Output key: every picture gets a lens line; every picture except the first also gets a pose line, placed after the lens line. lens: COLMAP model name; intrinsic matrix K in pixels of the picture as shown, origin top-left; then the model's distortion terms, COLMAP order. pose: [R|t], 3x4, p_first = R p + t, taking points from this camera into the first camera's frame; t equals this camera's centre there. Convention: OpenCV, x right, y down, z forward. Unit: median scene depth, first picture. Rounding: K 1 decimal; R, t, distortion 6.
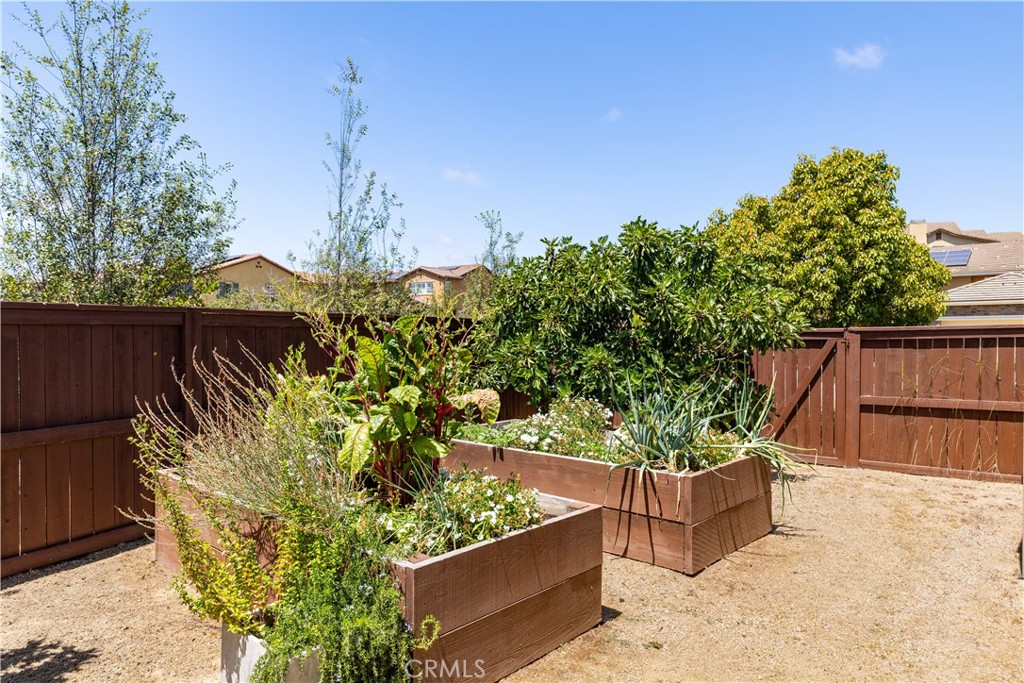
lens RADIAL K [[671.8, 0, 511.3], [0, 671.8, 341.5], [0, 0, 1]] dist [0.003756, 0.001056]
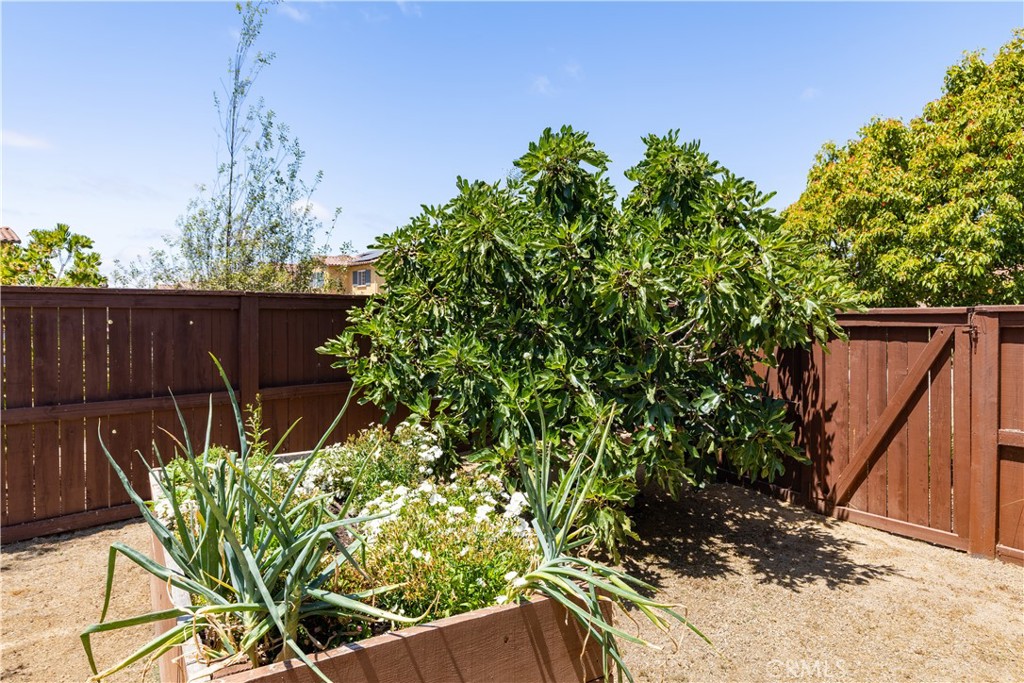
lens RADIAL K [[636.2, 0, 513.0], [0, 636.2, 331.8], [0, 0, 1]] dist [0.008179, 0.001775]
pose [[0.955180, 0.004822, -0.295987, 0.230700], [-0.001722, 0.999941, 0.010733, -0.003189], [0.296021, -0.009743, 0.955132, 0.300622]]
